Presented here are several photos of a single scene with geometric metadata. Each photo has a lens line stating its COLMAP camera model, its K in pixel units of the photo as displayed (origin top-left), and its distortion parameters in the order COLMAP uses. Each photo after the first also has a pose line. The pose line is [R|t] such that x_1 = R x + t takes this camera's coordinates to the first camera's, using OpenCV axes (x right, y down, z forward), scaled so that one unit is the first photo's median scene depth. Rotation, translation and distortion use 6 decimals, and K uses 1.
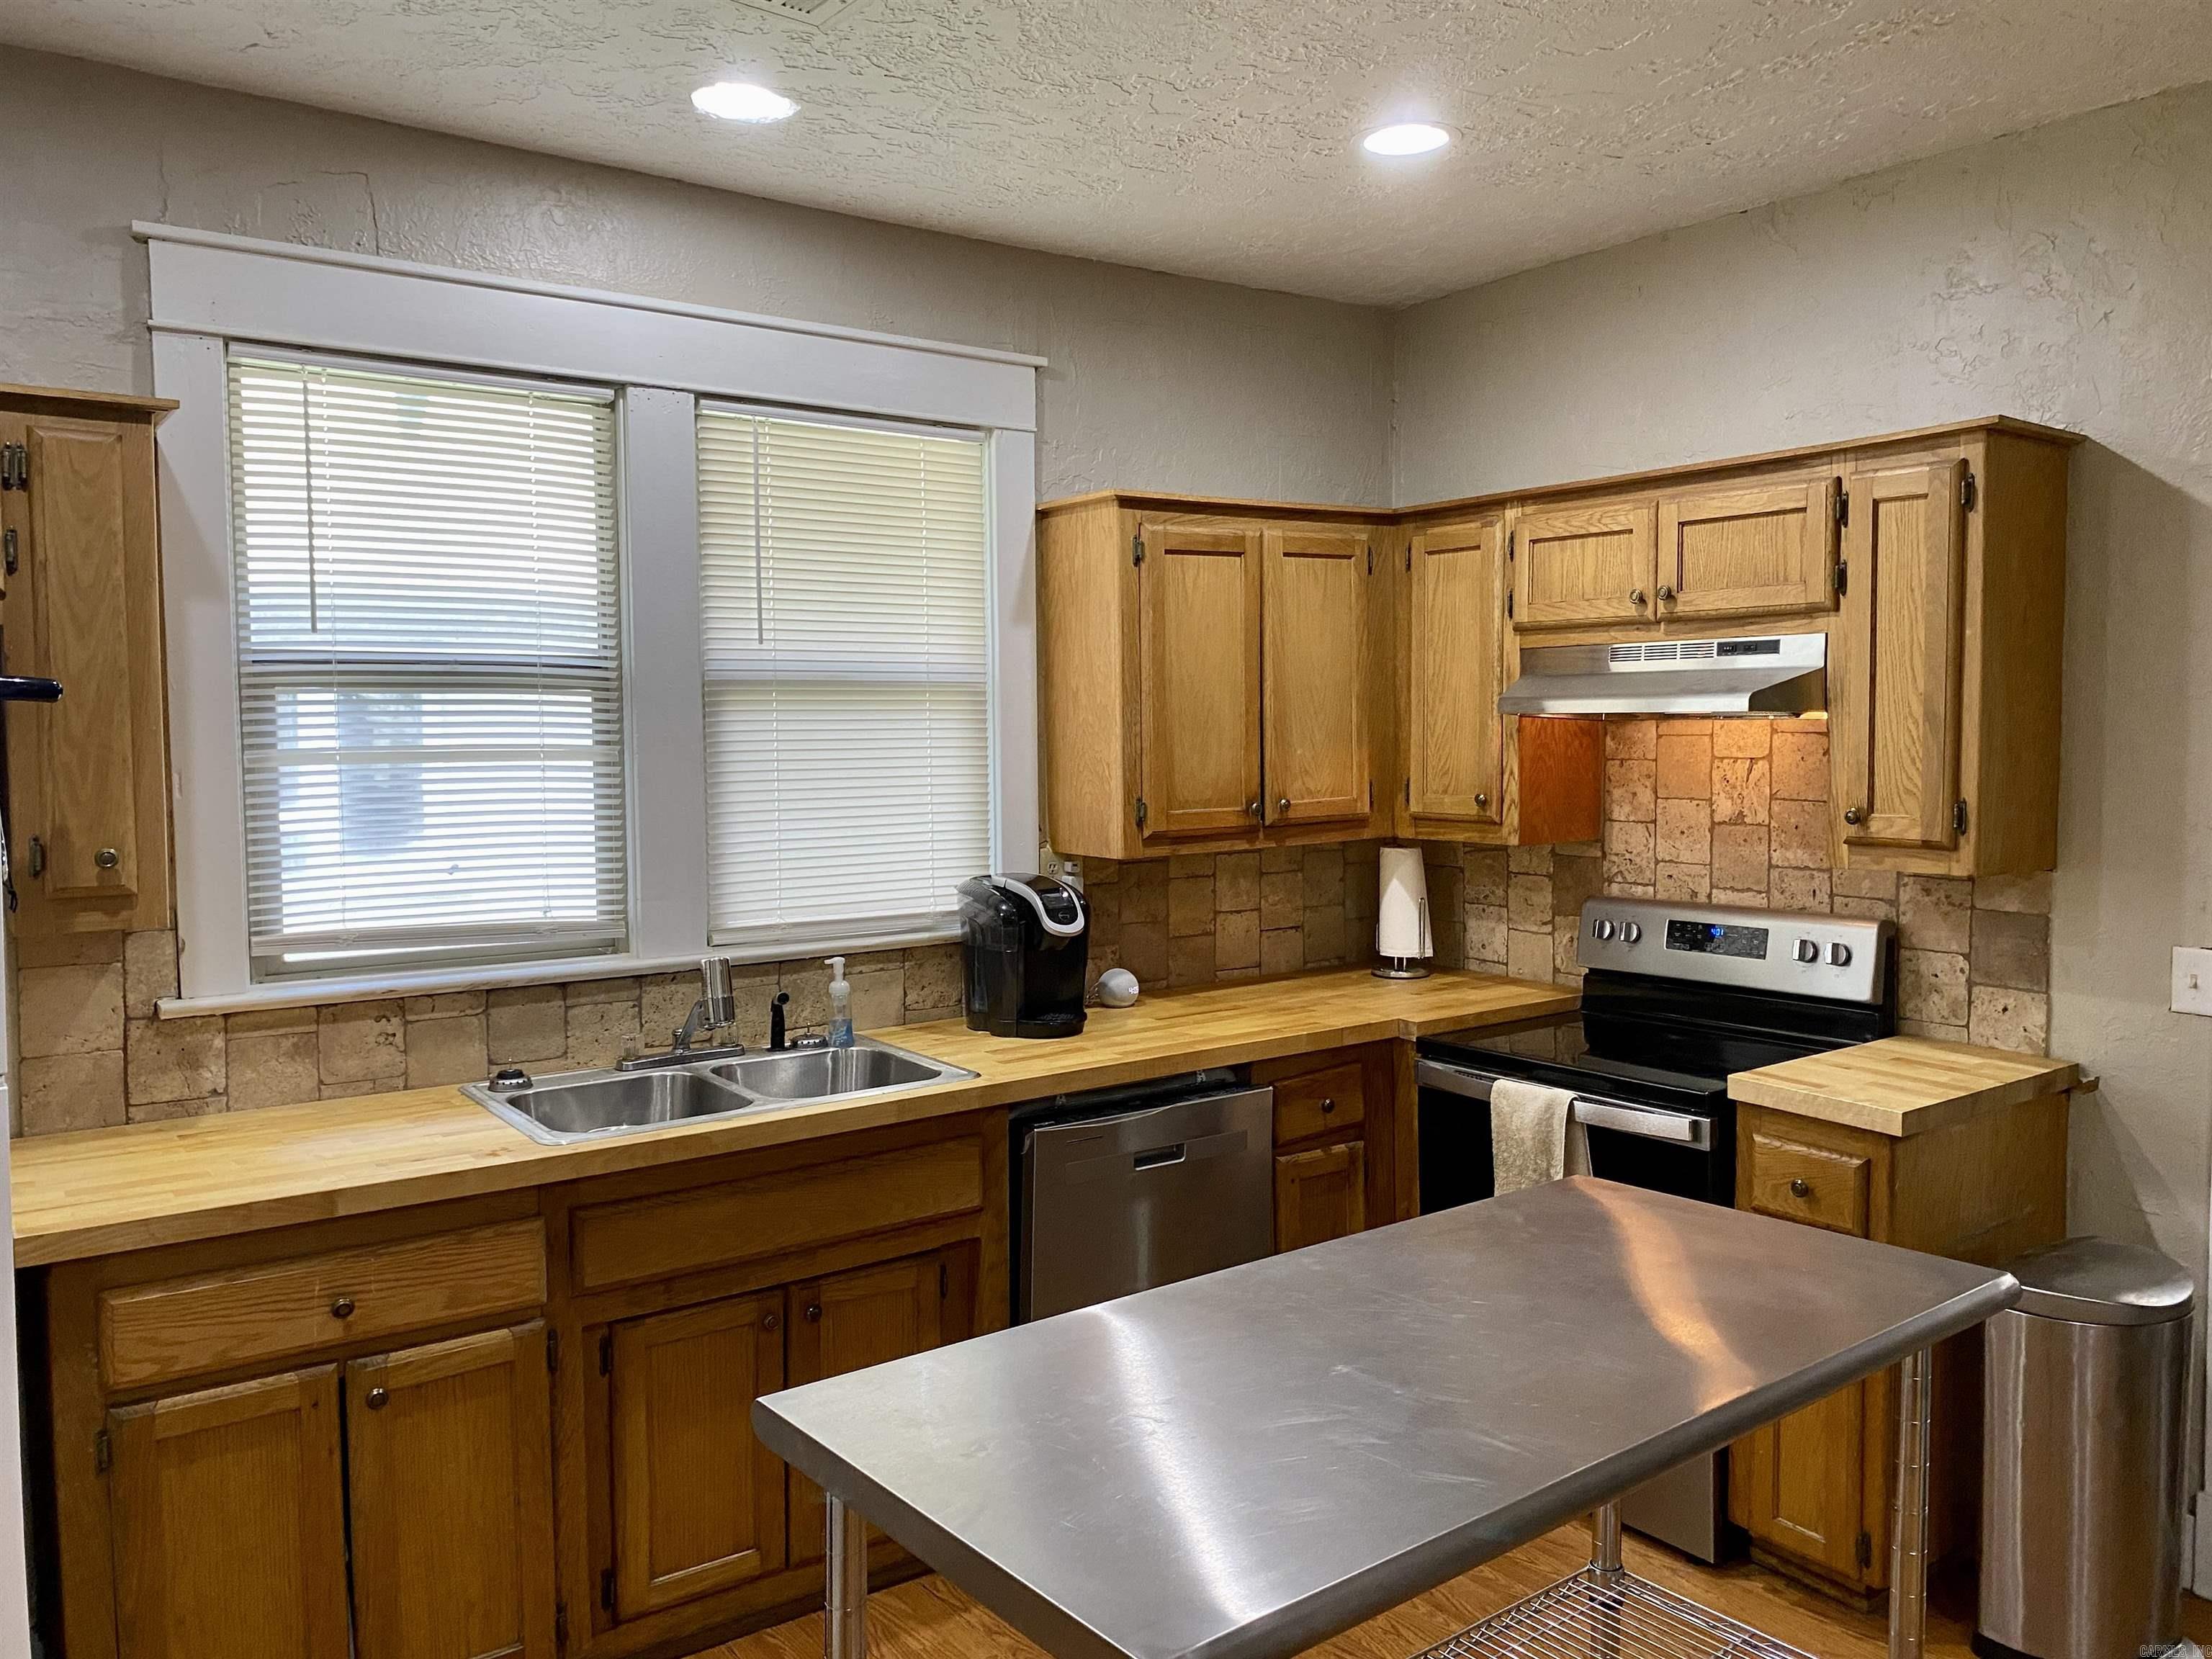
lens RADIAL K [[1668.8, 0, 1112.1], [0, 1668.8, 815.9], [0, 0, 1]] dist [0.056539, -0.068502]
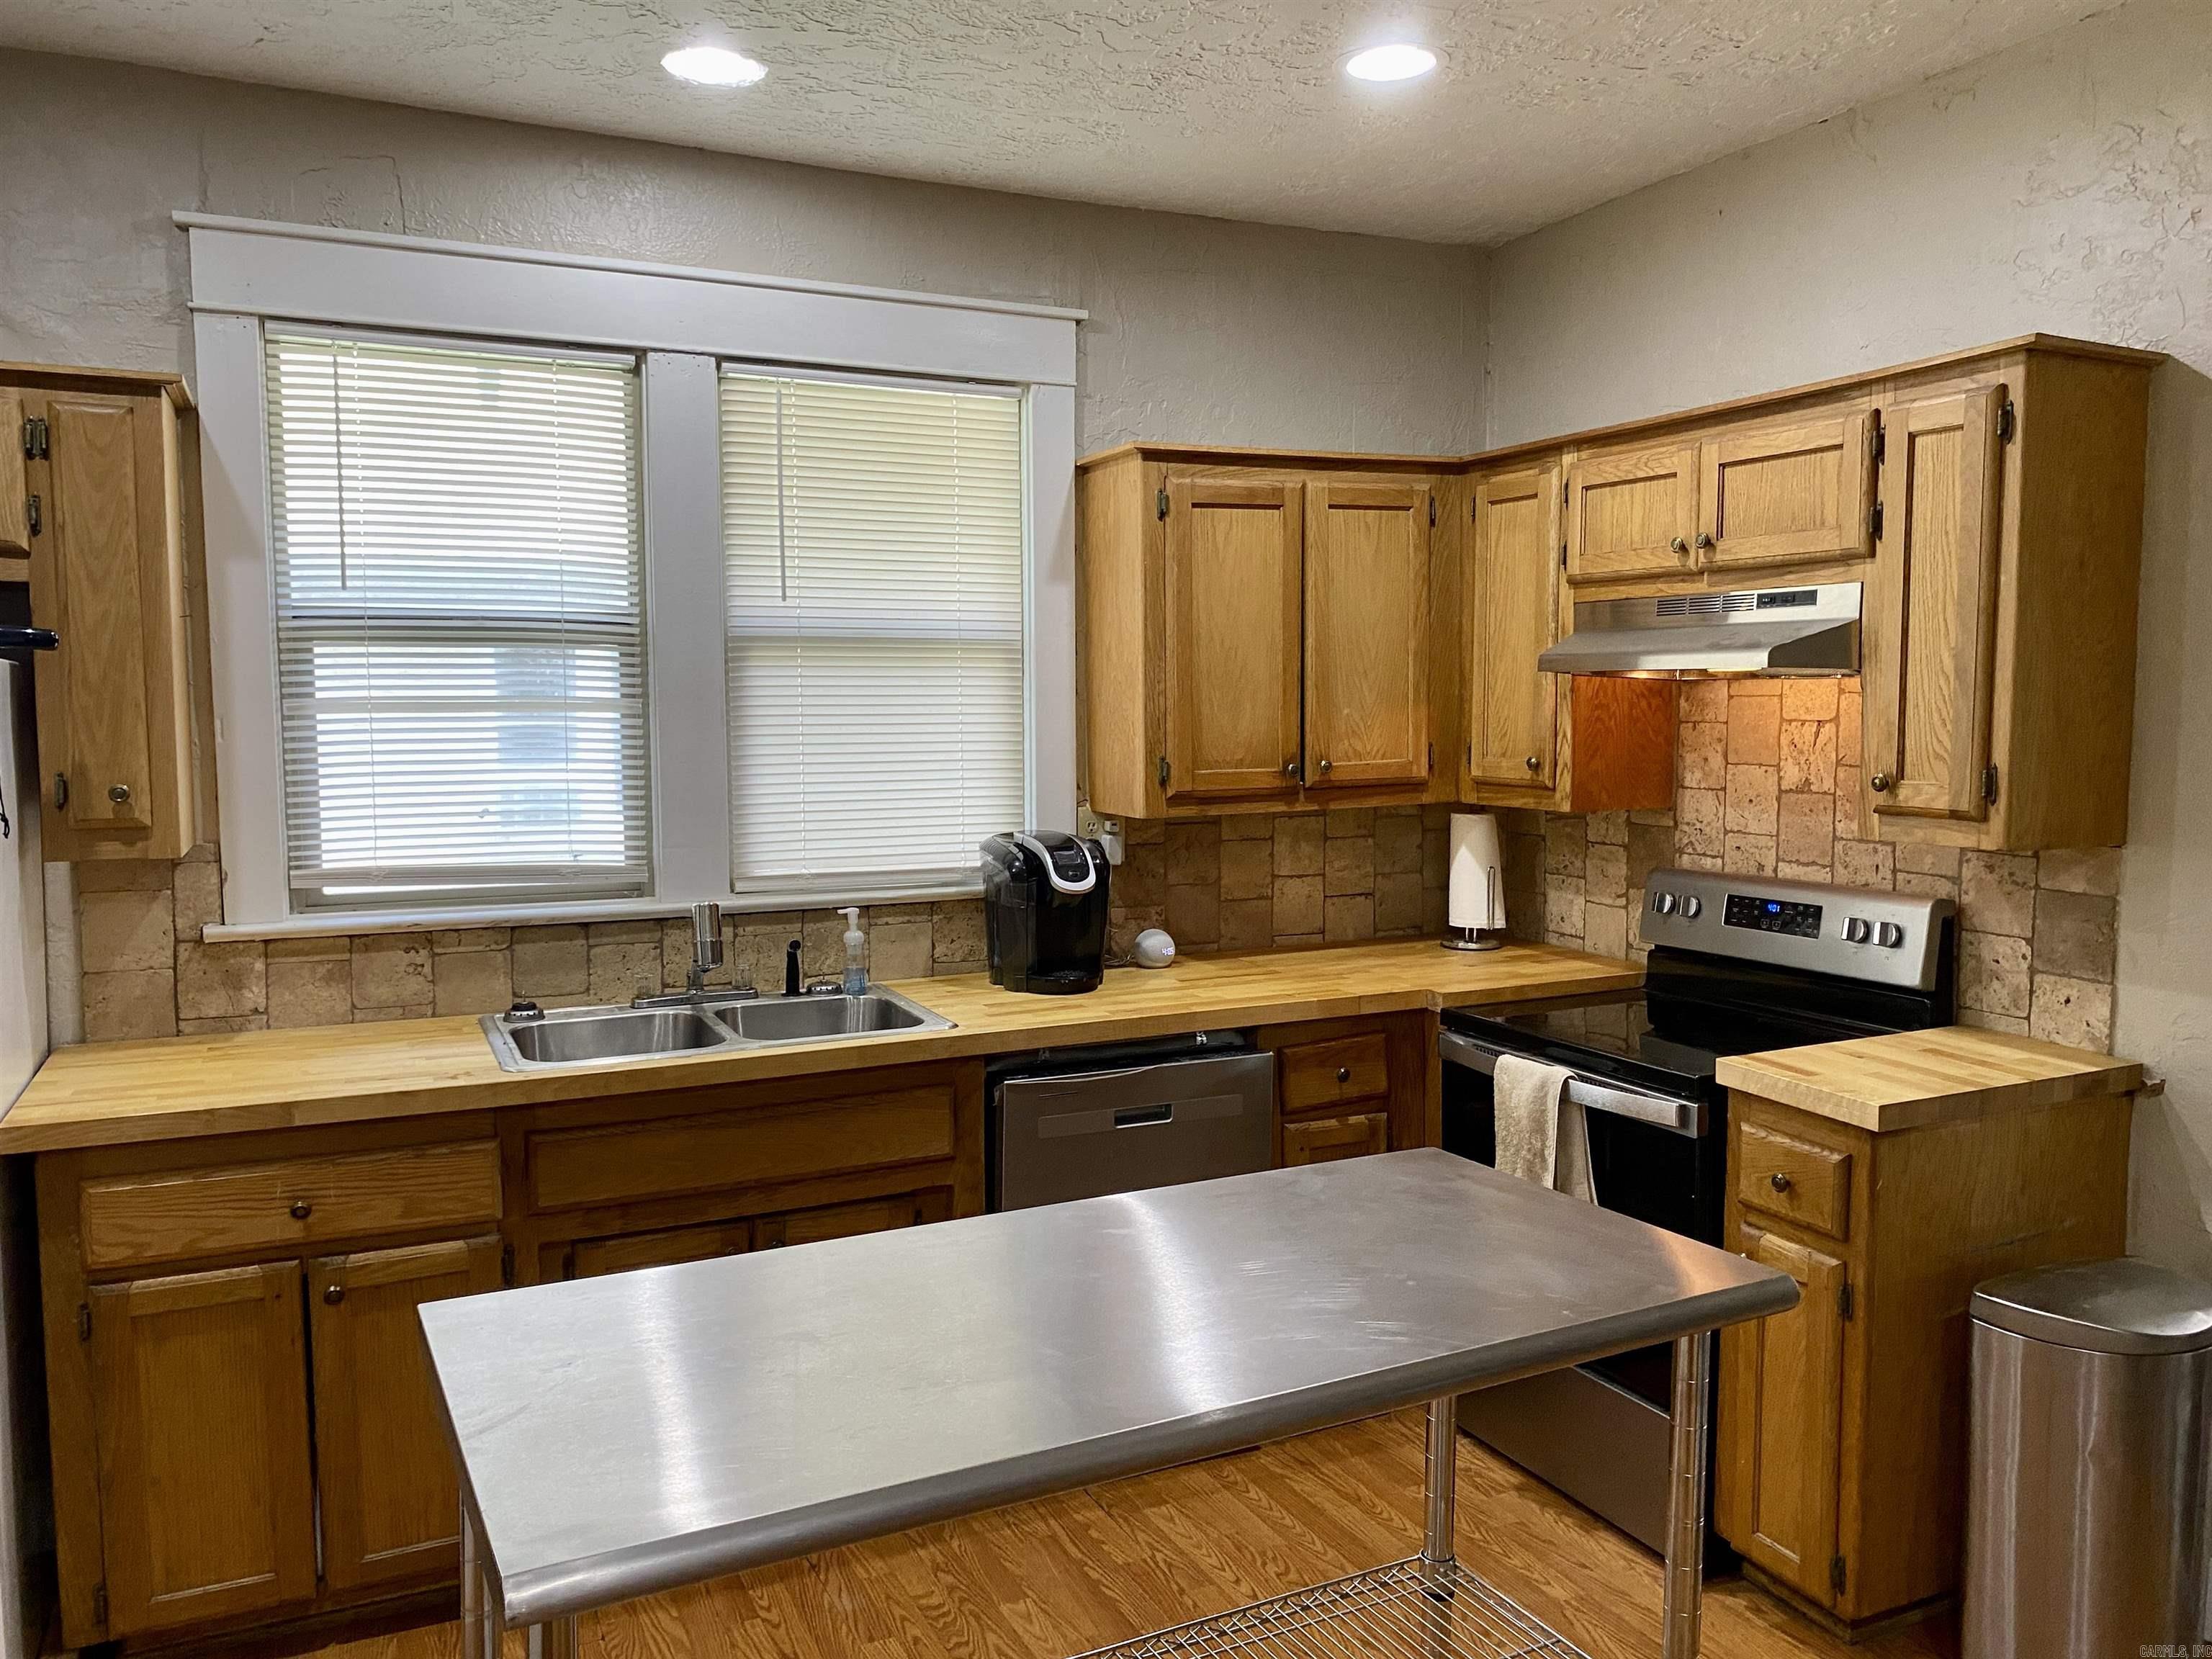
lens RADIAL K [[1669.4, 0, 1116.3], [0, 1669.4, 829.5], [0, 0, 1]] dist [0.052488, -0.060972]
pose [[0.982957, 0.020080, -0.182735, 0.191043], [-0.015364, 0.999512, 0.027188, 0.006674], [0.183192, -0.023917, 0.982786, 0.025422]]
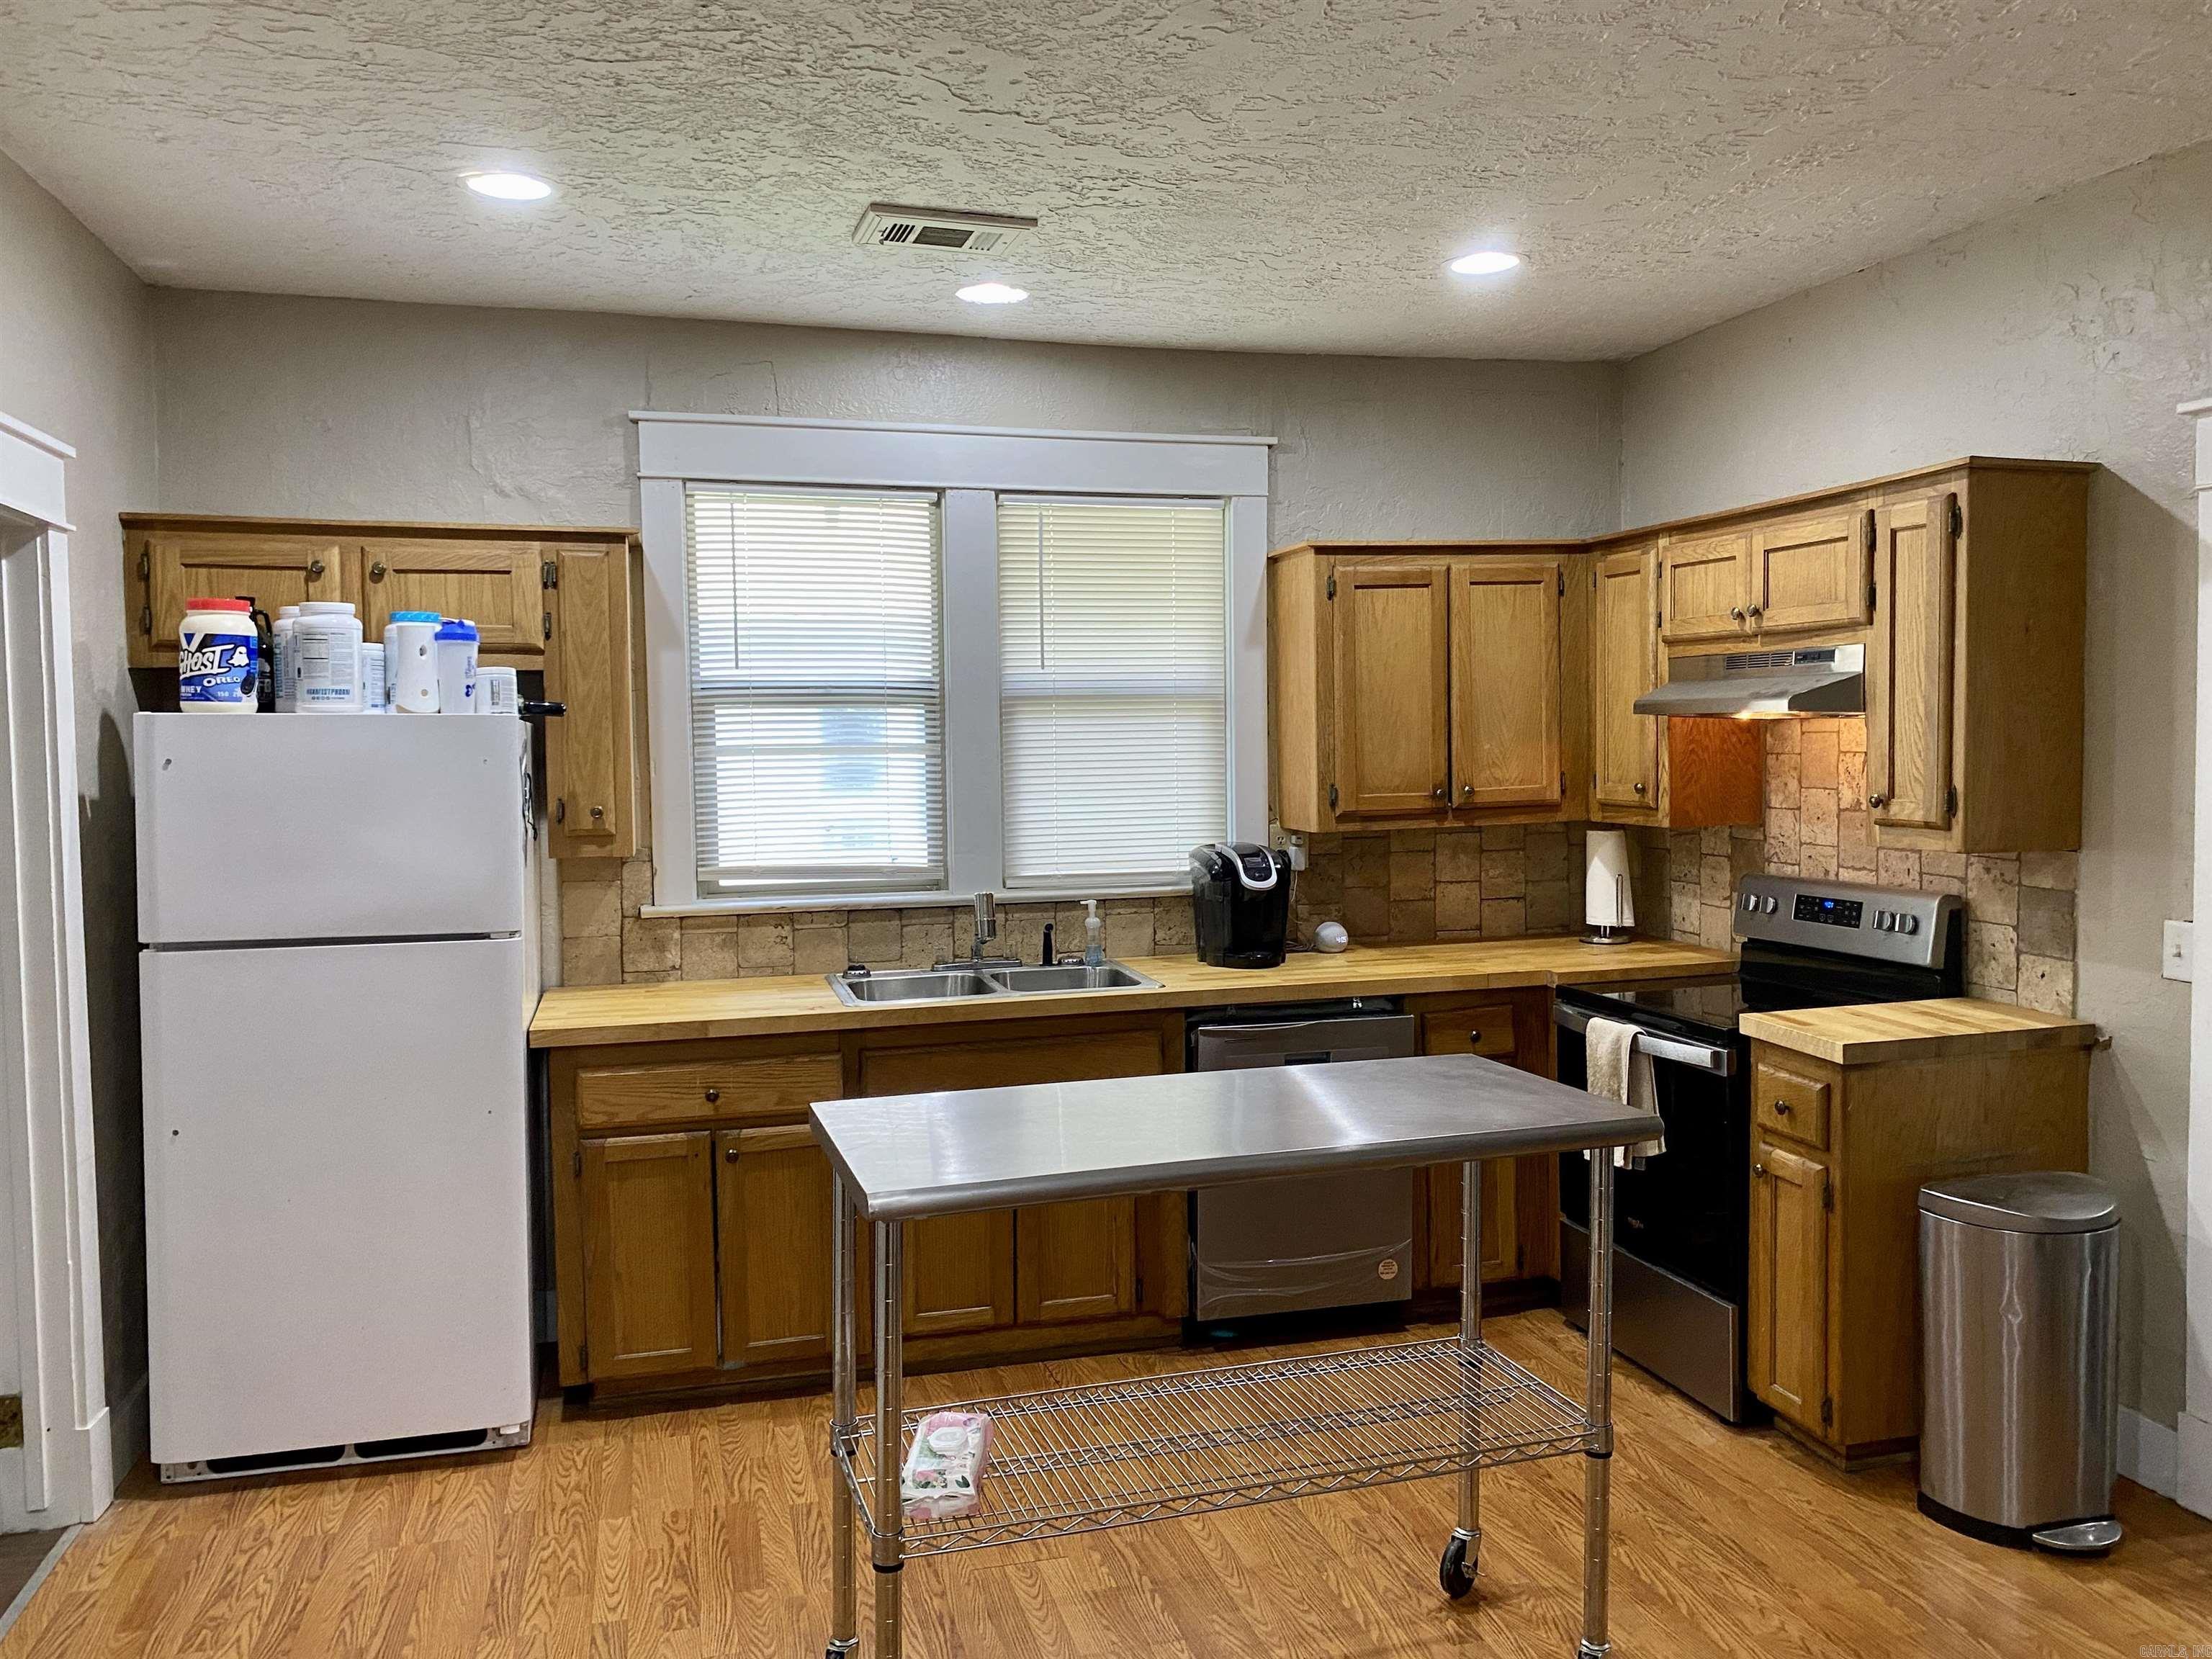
lens RADIAL K [[1668.8, 0, 1112.1], [0, 1668.8, 815.9], [0, 0, 1]] dist [0.056539, -0.068502]
pose [[0.936582, 0.013261, -0.350198, 0.336775], [-0.013608, 0.999906, 0.001471, 0.015335], [0.350185, 0.003388, 0.936675, -0.263813]]
